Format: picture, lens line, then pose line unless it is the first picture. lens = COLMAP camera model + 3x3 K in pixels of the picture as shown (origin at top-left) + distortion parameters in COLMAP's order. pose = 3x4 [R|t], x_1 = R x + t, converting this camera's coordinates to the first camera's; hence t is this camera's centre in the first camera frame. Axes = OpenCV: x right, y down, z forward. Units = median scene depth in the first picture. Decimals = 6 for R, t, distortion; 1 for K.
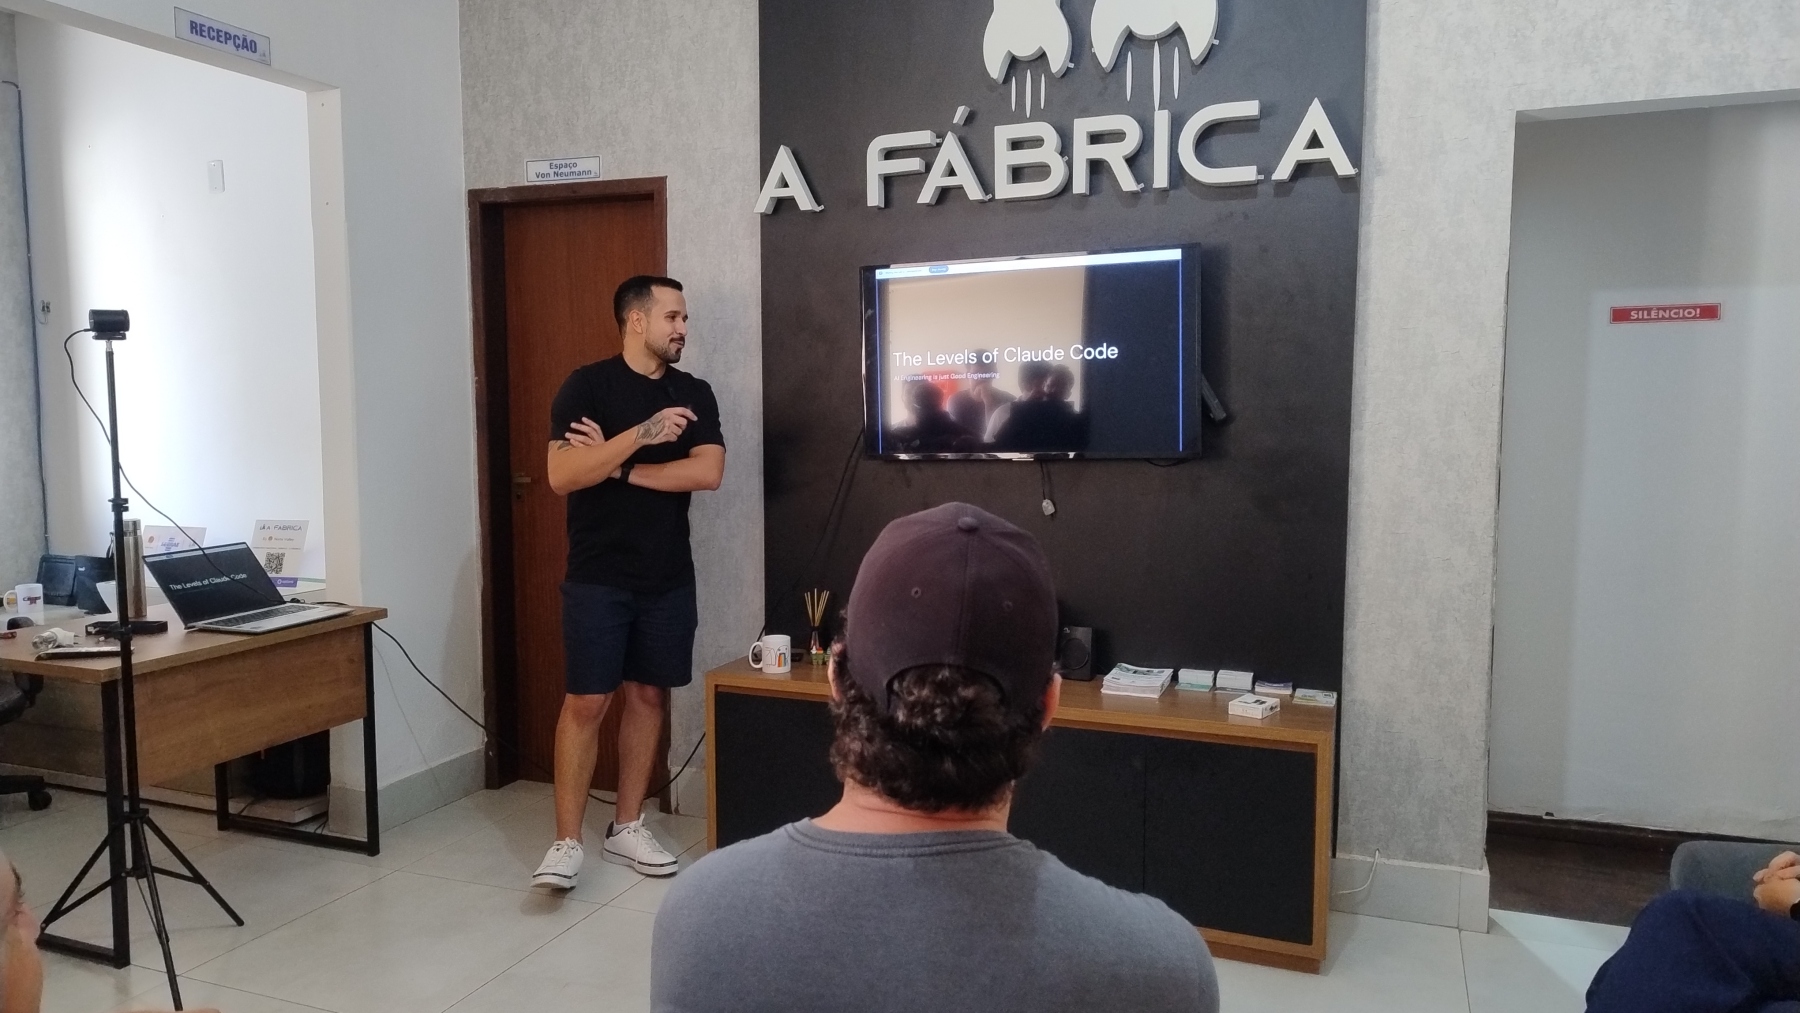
lens RADIAL K [[1275.0, 0, 898.0], [0, 1275.0, 499.4], [0, 0, 1]] dist [0.061215, -0.000432]
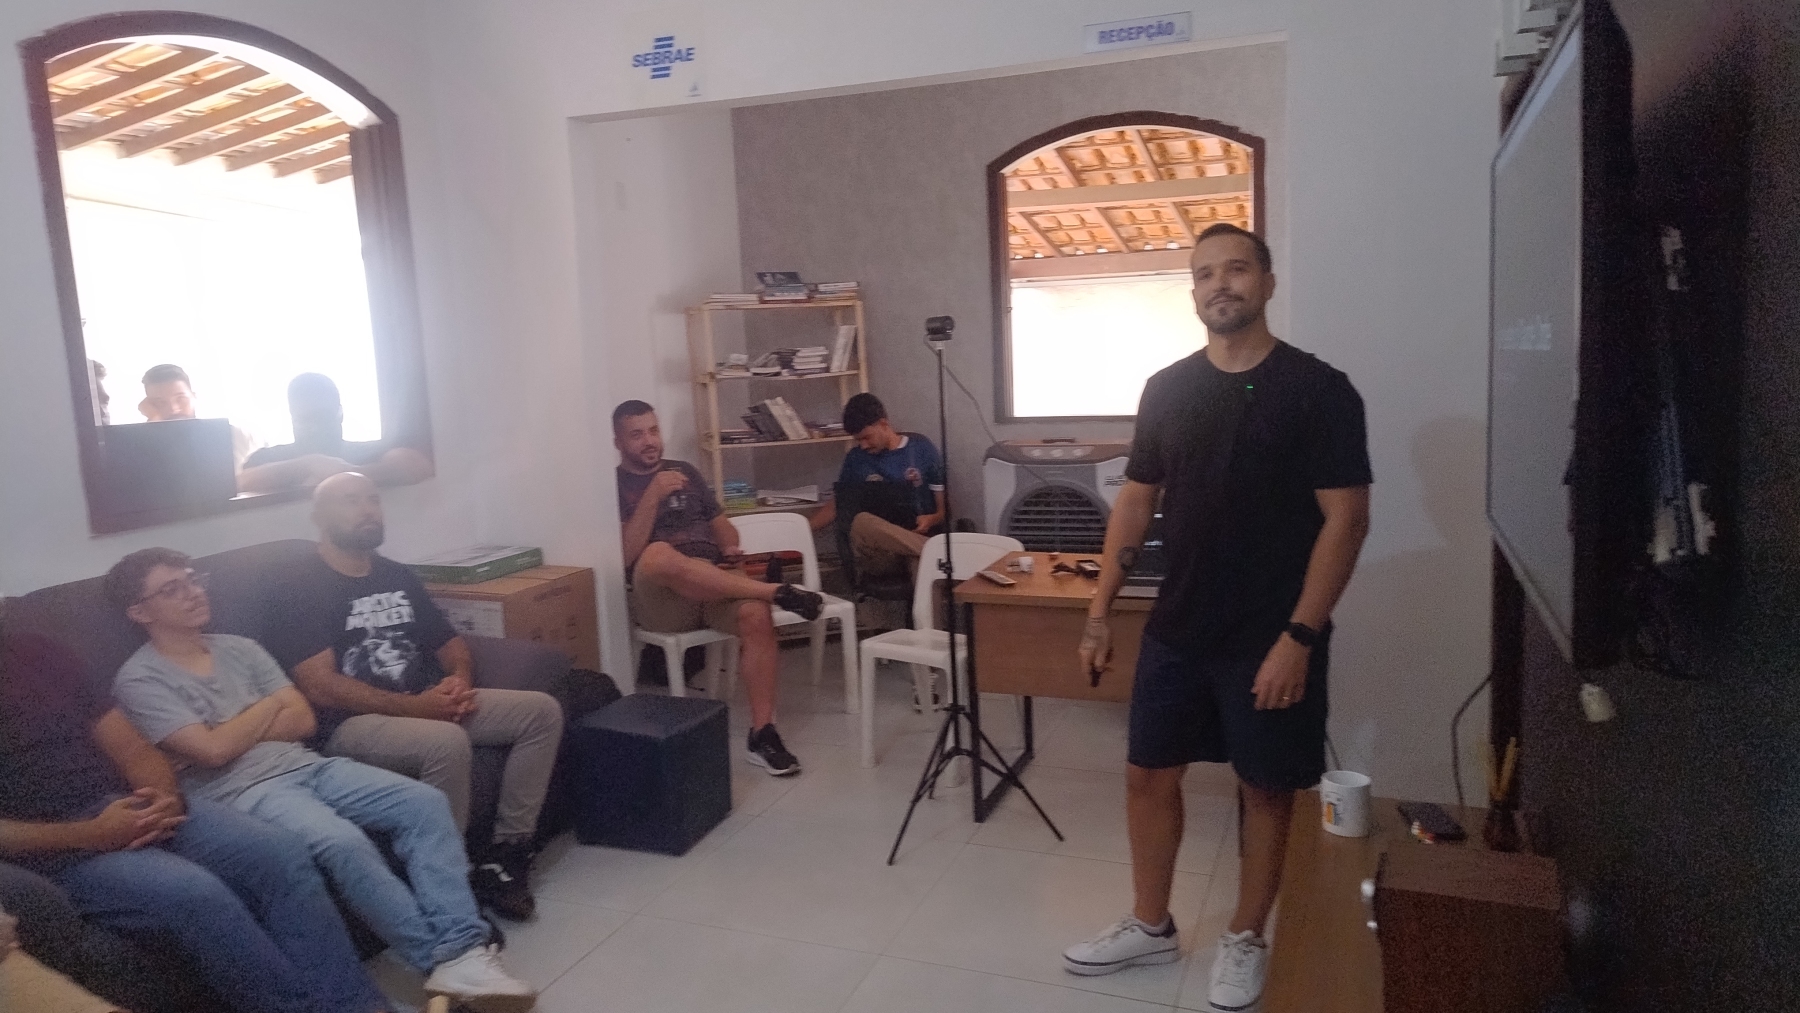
lens RADIAL K [[1253.9, 0, 877.0], [0, 1253.9, 499.6], [0, 0, 1]] dist [0.043602, -0.053551]
pose [[-0.008839, 0.130363, -0.991427, 0.542043], [-0.033408, 0.990874, 0.130588, -0.105669], [0.999403, 0.034276, -0.004403, 0.796185]]
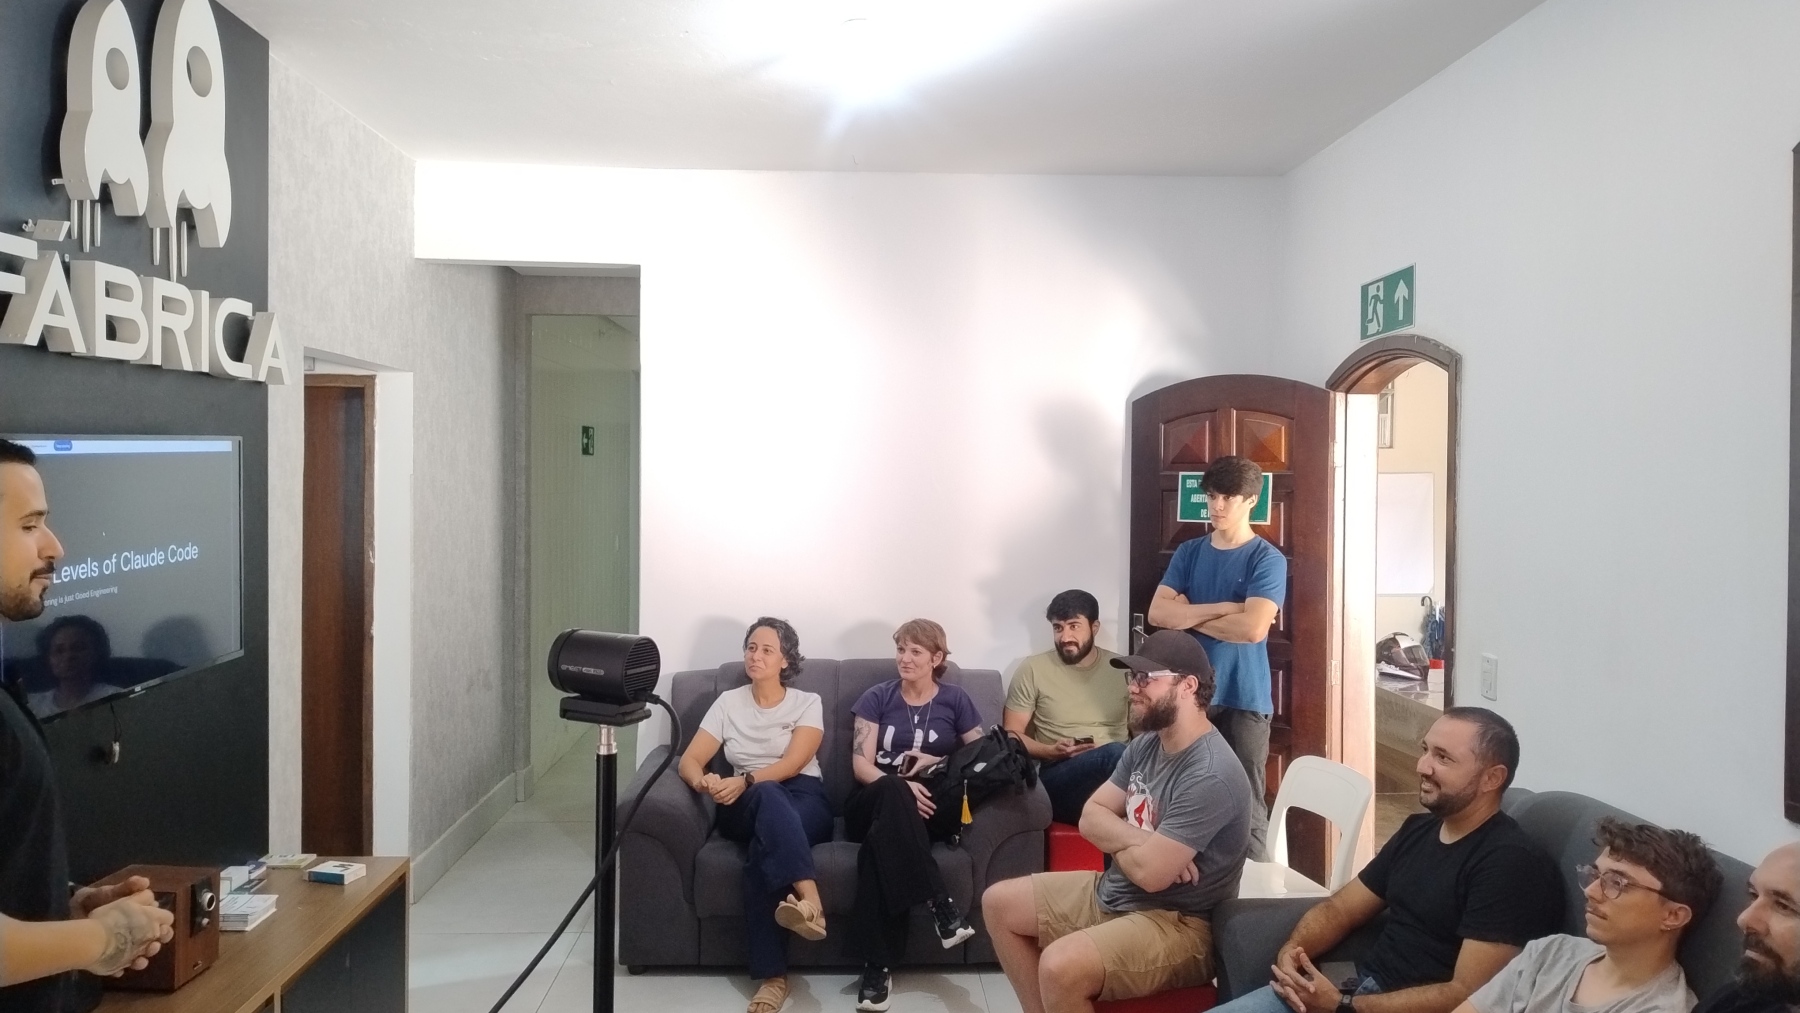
lens RADIAL K [[1275.0, 0, 898.0], [0, 1275.0, 499.4], [0, 0, 1]] dist [0.061215, -0.000432]
pose [[-0.401636, -0.023221, 0.915505, -0.835501], [0.057817, 0.997041, 0.050654, -0.167597], [-0.913972, 0.073277, -0.399105, 0.909151]]
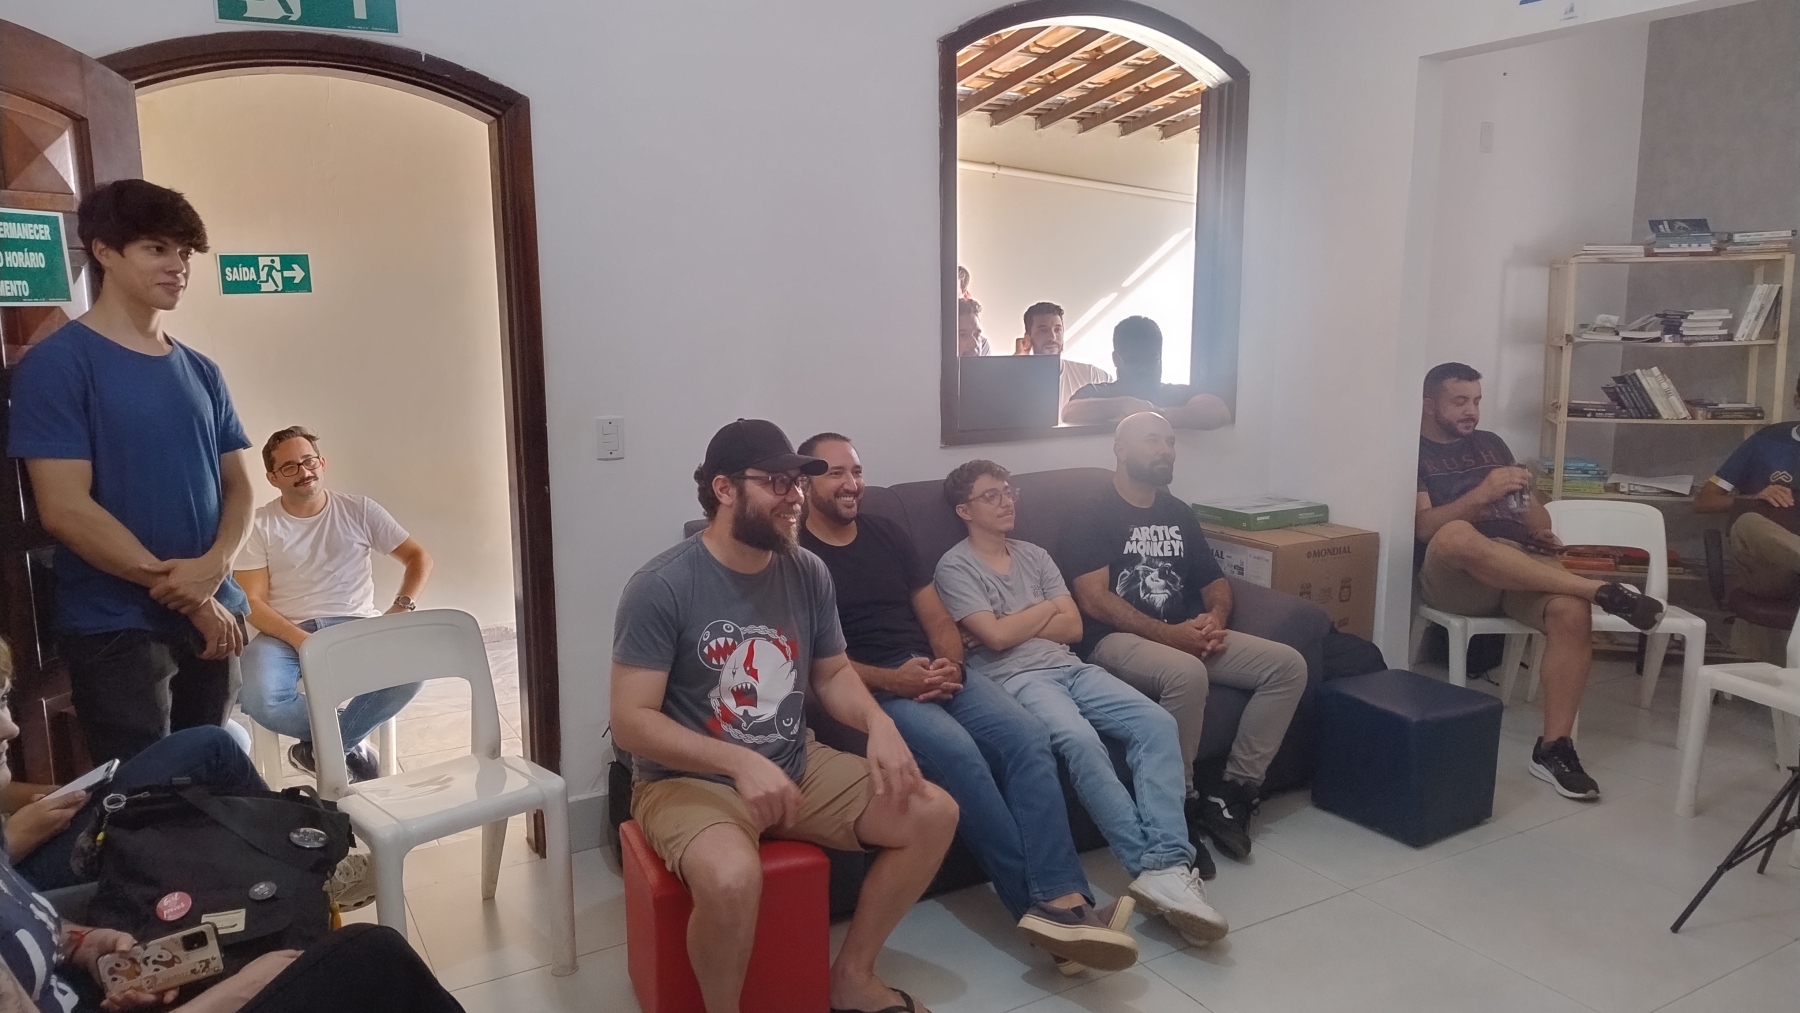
lens RADIAL K [[1247.3, 0, 891.5], [0, 1247.3, 495.1], [0, 0, 1]] dist [0.050259, -0.050369]
pose [[-0.628984, 0.118521, -0.768331, 0.524623], [-0.048808, 0.980340, 0.191182, -0.106958], [0.775885, 0.157751, -0.610833, 0.871118]]
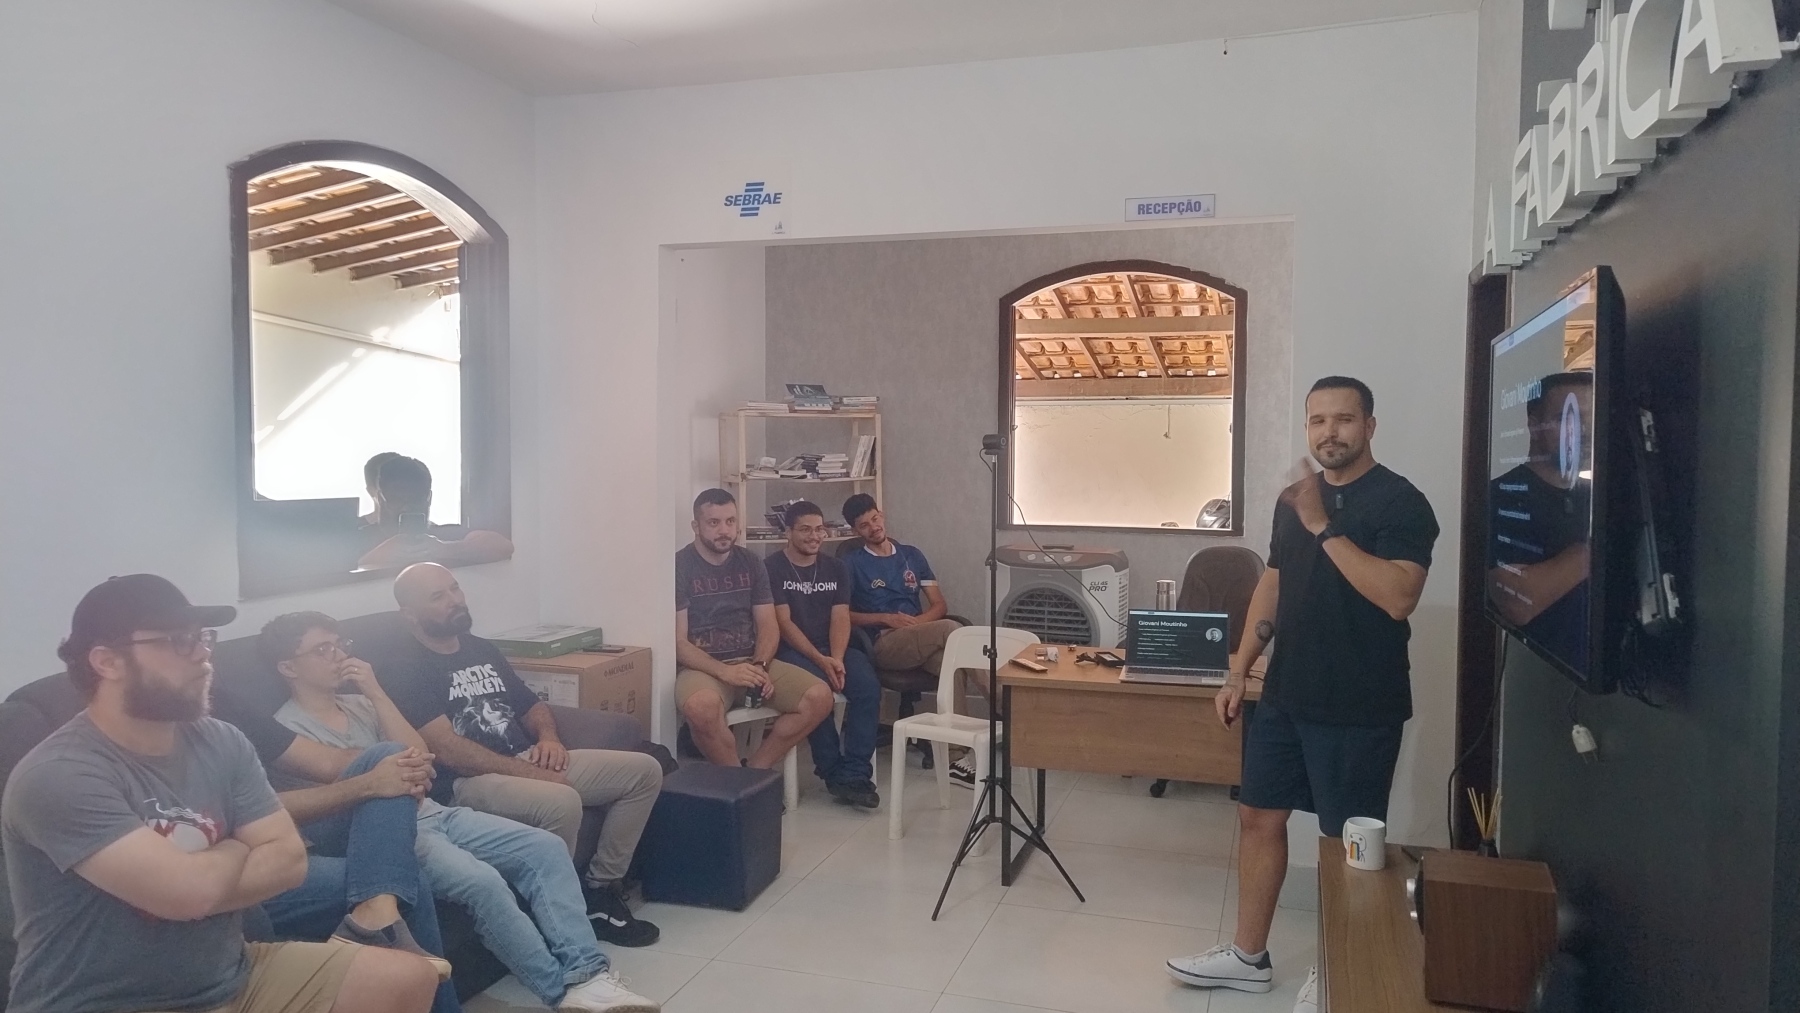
lens RADIAL K [[1248.4, 0, 909.9], [0, 1248.4, 503.1], [0, 0, 1]] dist [0.035745, -0.001054]
pose [[0.062594, 0.049300, -0.996821, 0.667970], [-0.075005, 0.996187, 0.044558, -0.103354], [0.995217, 0.071978, 0.066053, 0.695227]]
